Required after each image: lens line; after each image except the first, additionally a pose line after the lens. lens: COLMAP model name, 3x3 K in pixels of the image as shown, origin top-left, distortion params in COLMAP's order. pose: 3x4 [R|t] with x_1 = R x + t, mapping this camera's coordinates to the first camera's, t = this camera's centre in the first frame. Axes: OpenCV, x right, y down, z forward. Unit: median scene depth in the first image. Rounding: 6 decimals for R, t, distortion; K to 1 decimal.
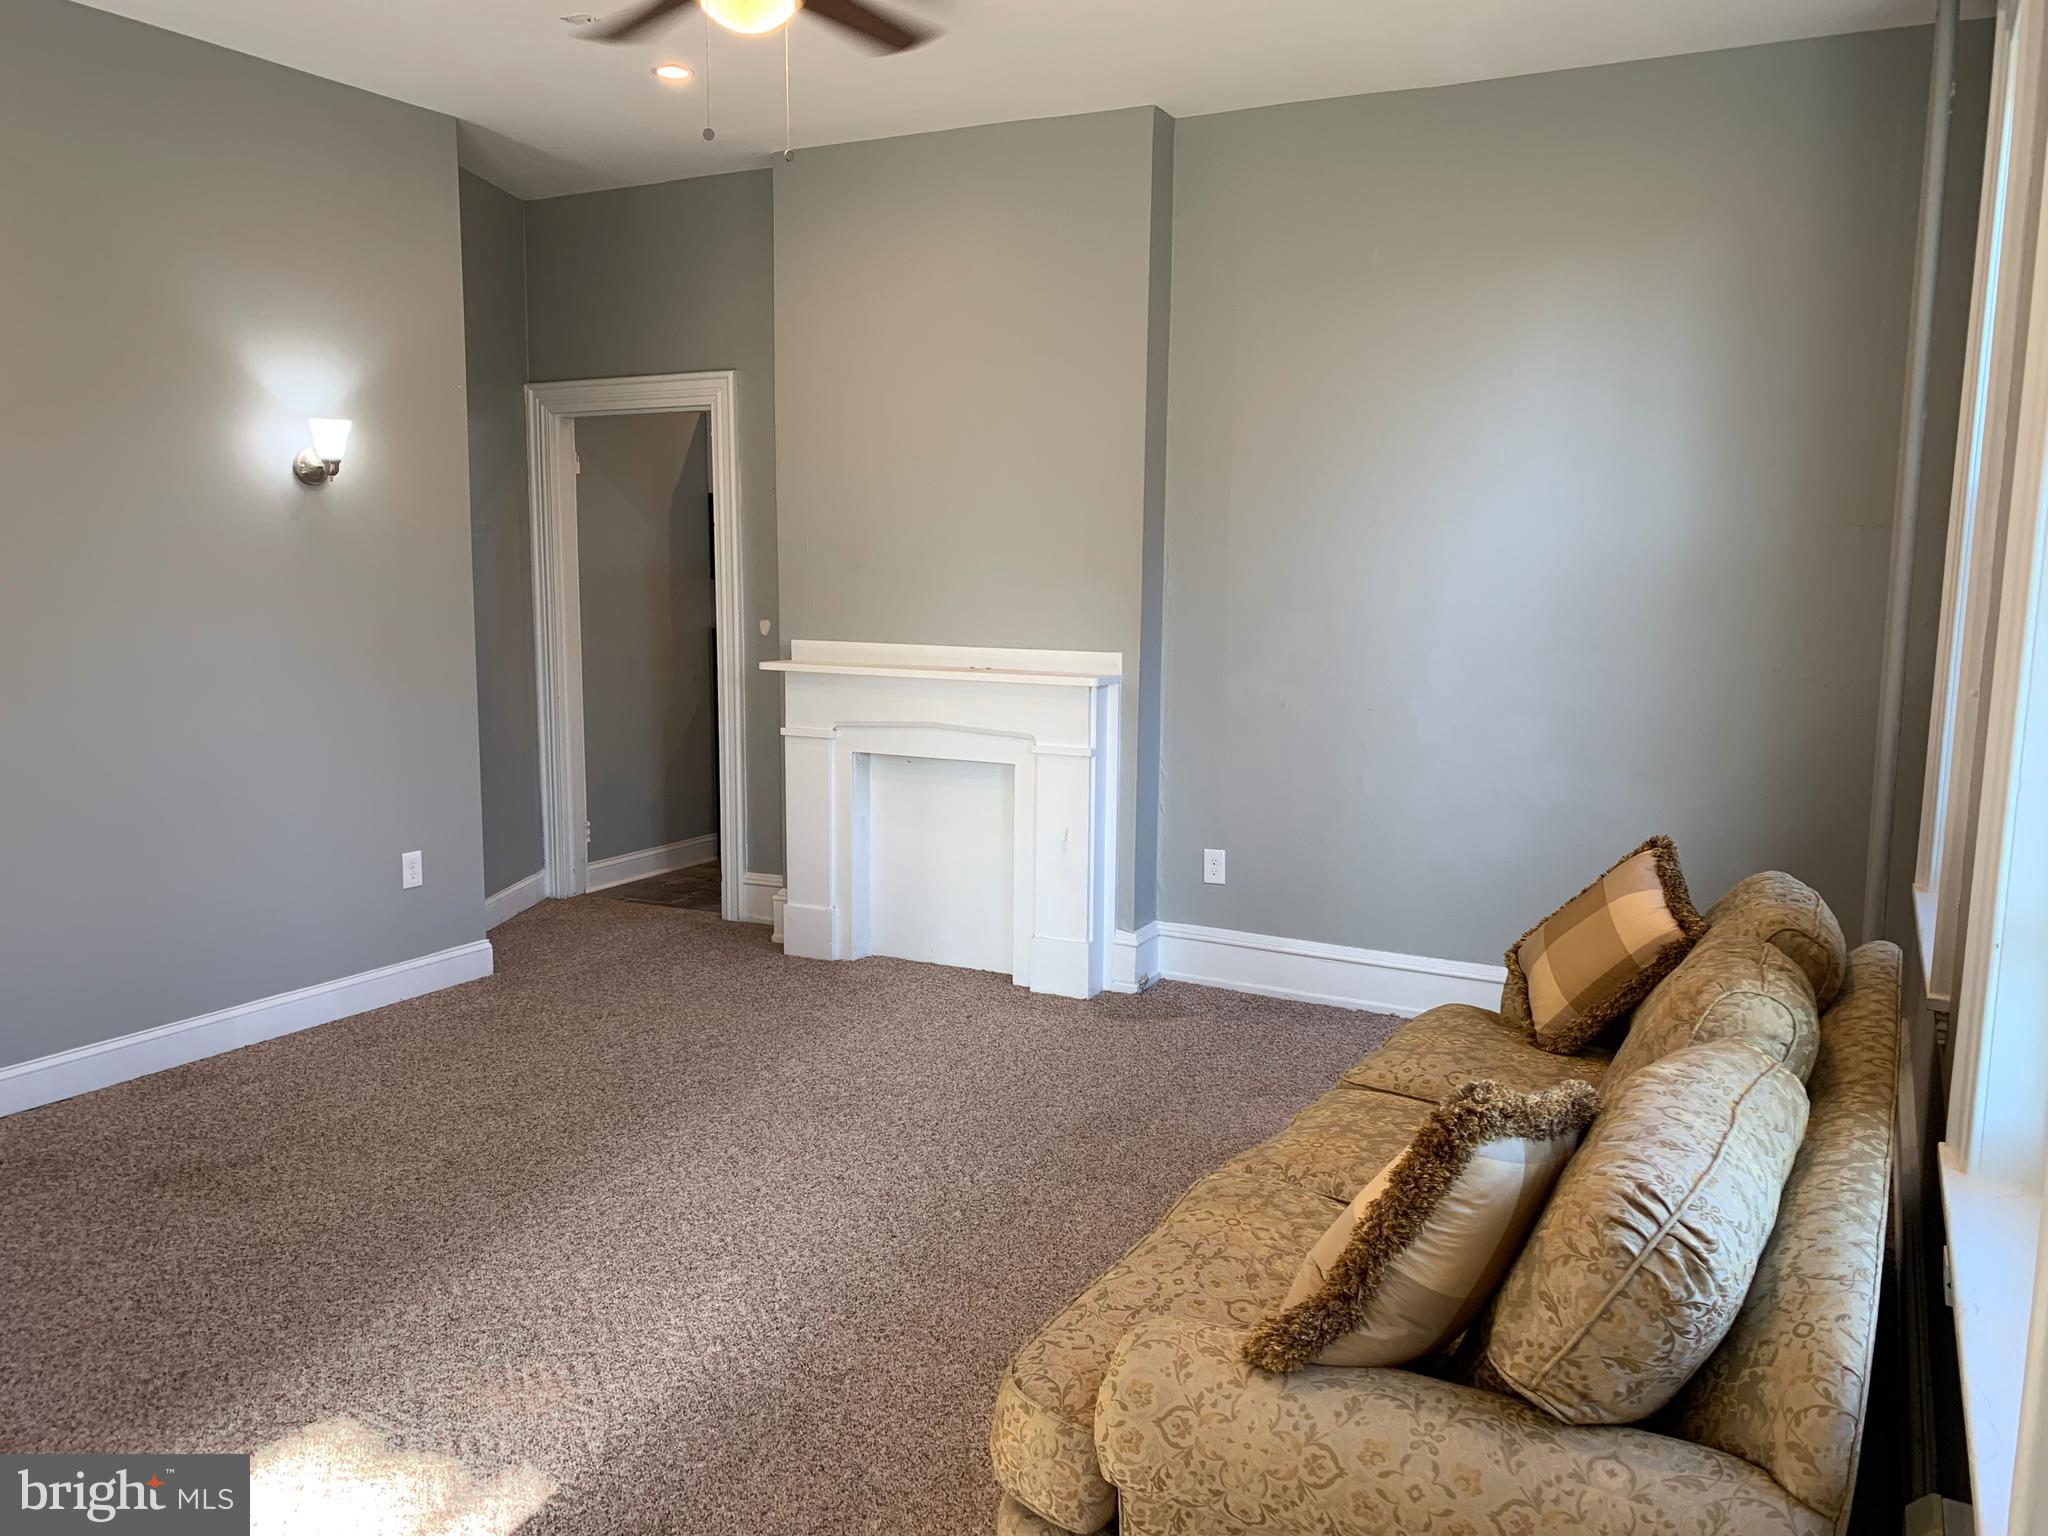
lens RADIAL K [[1560.0, 0, 1024.4], [0, 1560.0, 767.7], [0, 0, 1]] dist [0.013990, -0.006007]
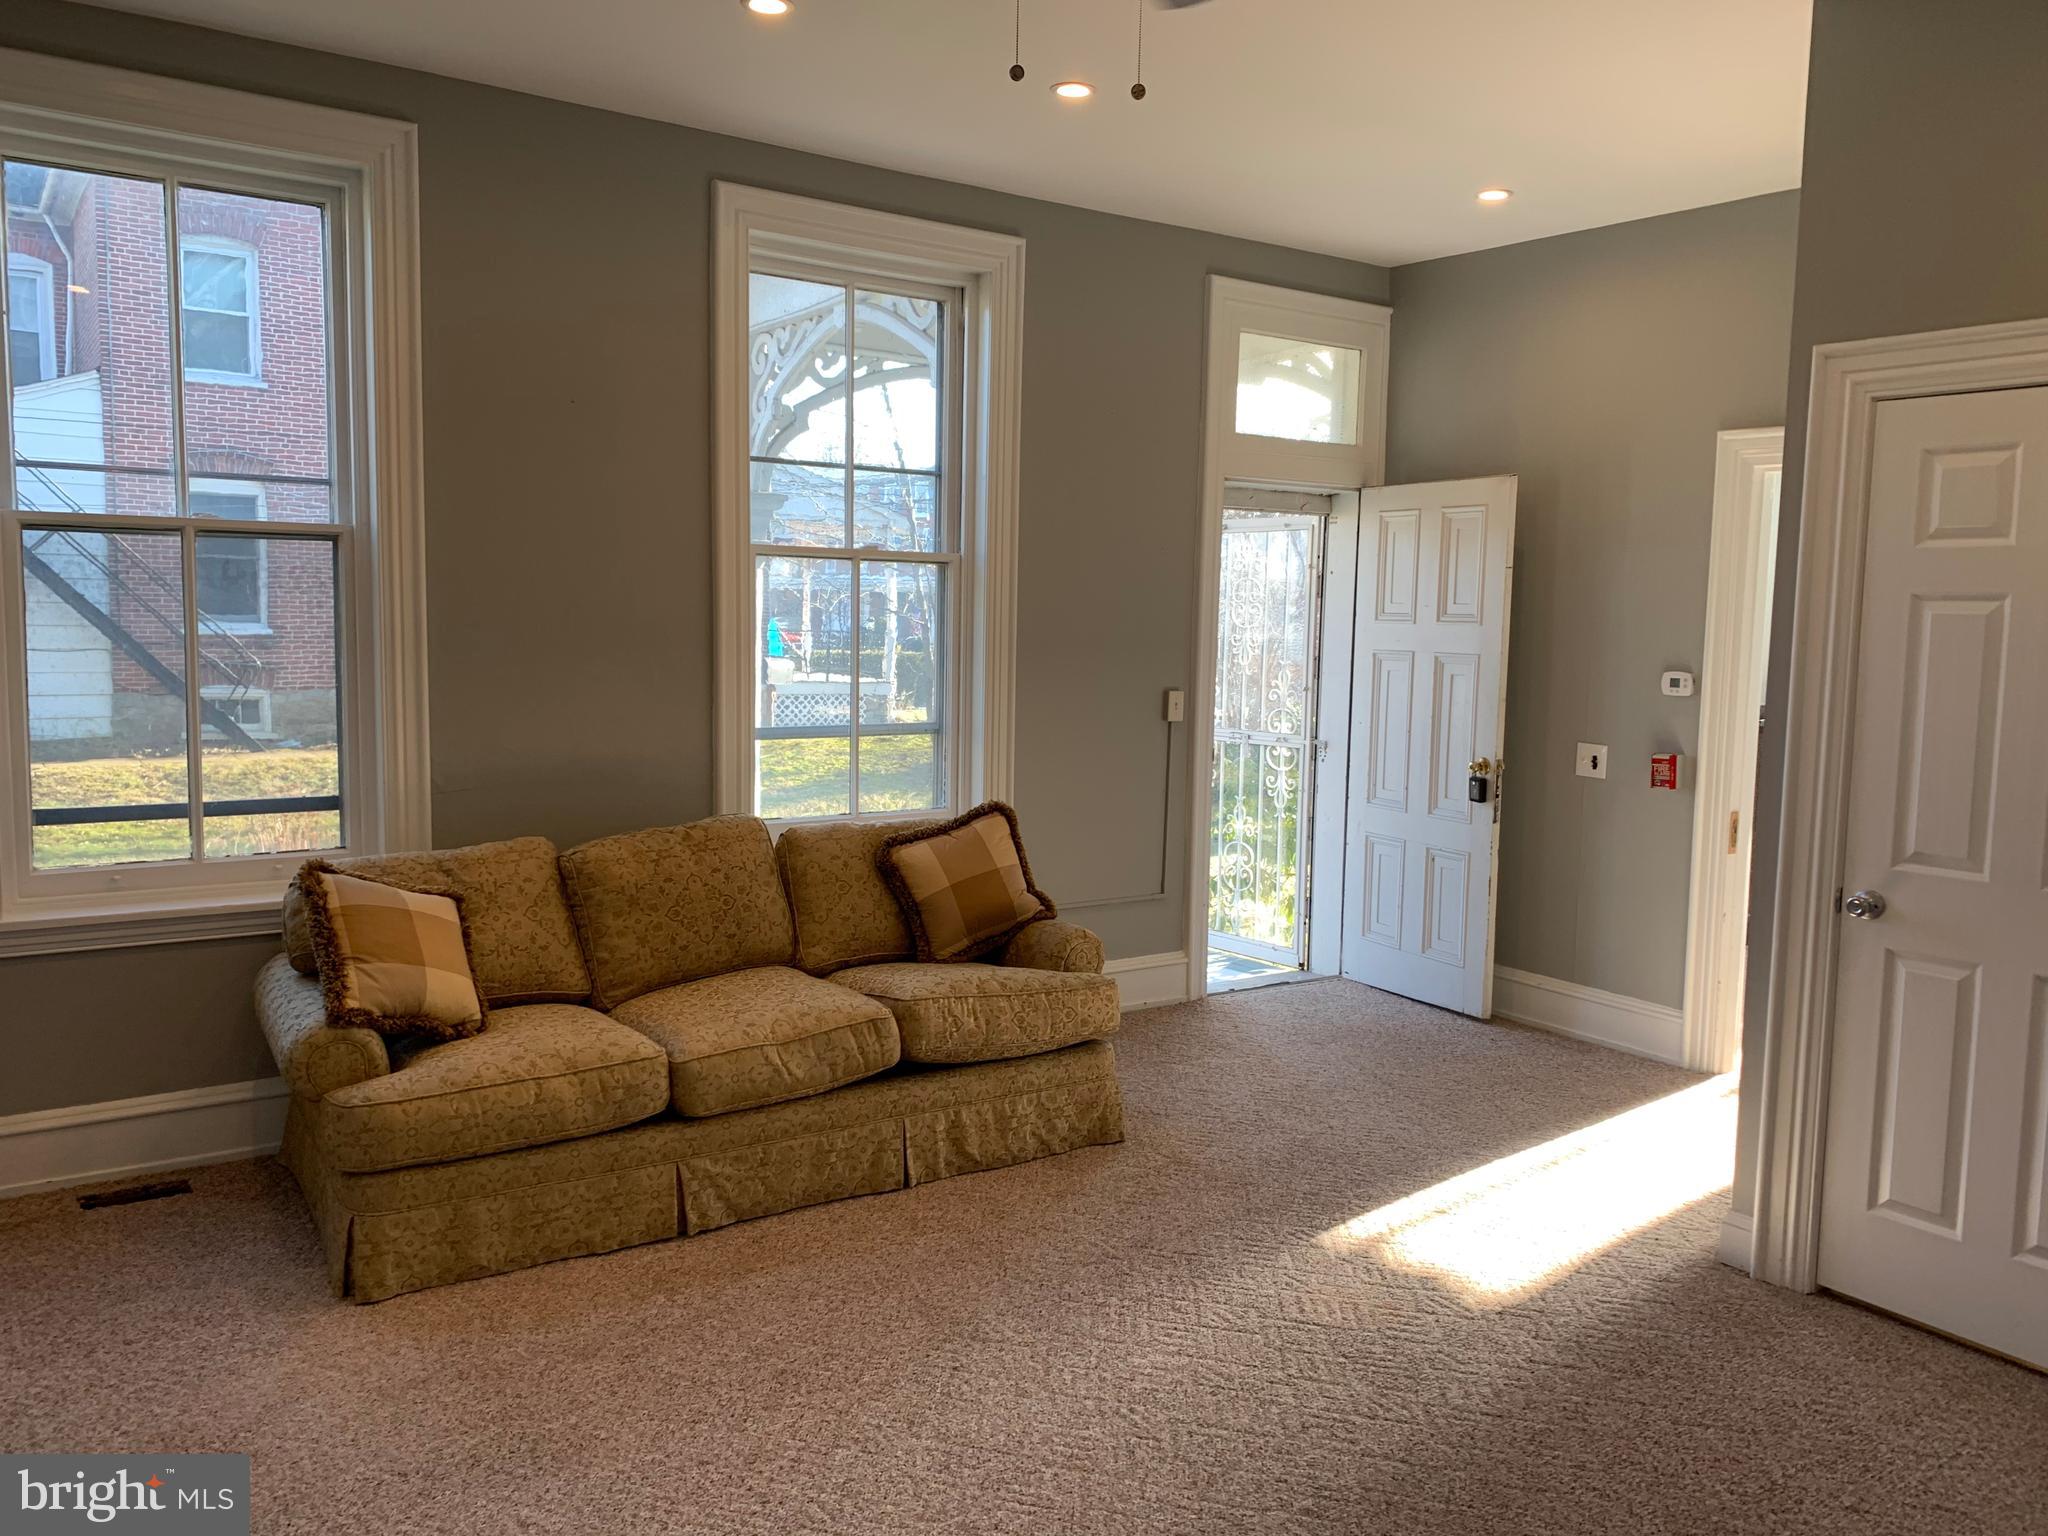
lens RADIAL K [[1560.0, 0, 1022.9], [0, 1560.0, 769.5], [0, 0, 1]] dist [0.013990, -0.006007]
pose [[-0.895028, -0.069296, 0.440595, -0.571538], [0.037960, 0.972437, 0.230057, -0.285184], [-0.444392, 0.222632, -0.867727, 1.952906]]
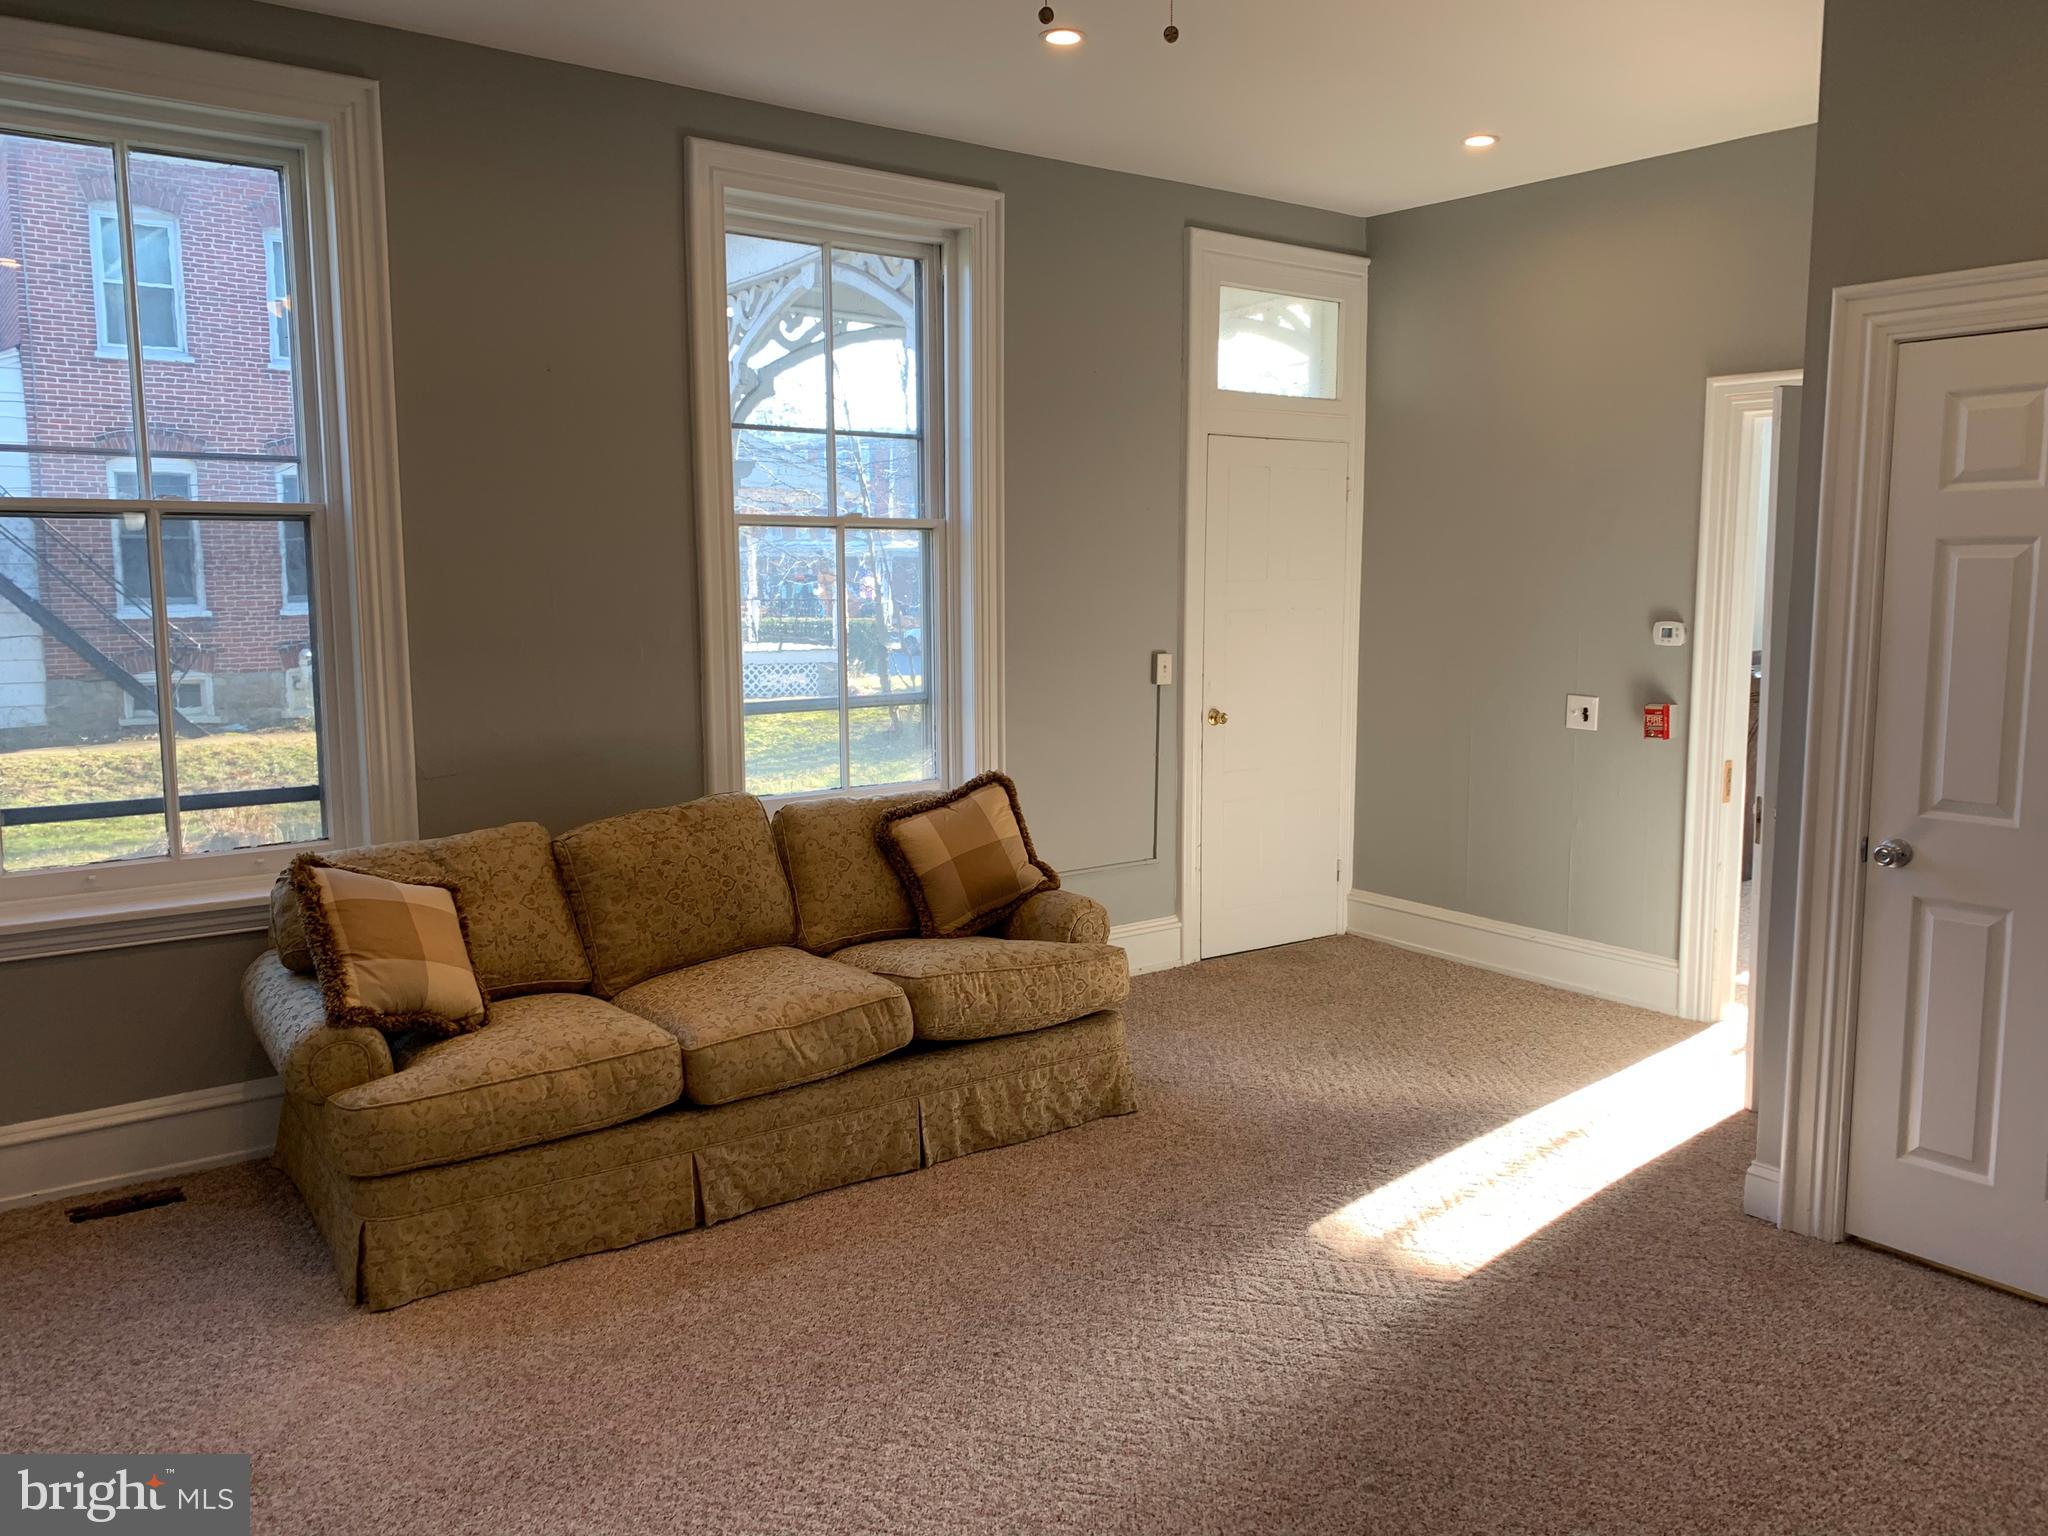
lens RADIAL K [[1560.0, 0, 1023.4], [0, 1560.0, 767.1], [0, 0, 1]] dist [0.013990, -0.006007]
pose [[-0.911108, -0.054189, 0.408589, -0.512158], [0.056304, 0.965663, 0.253624, -0.287200], [-0.408303, 0.254084, -0.876772, 1.947985]]
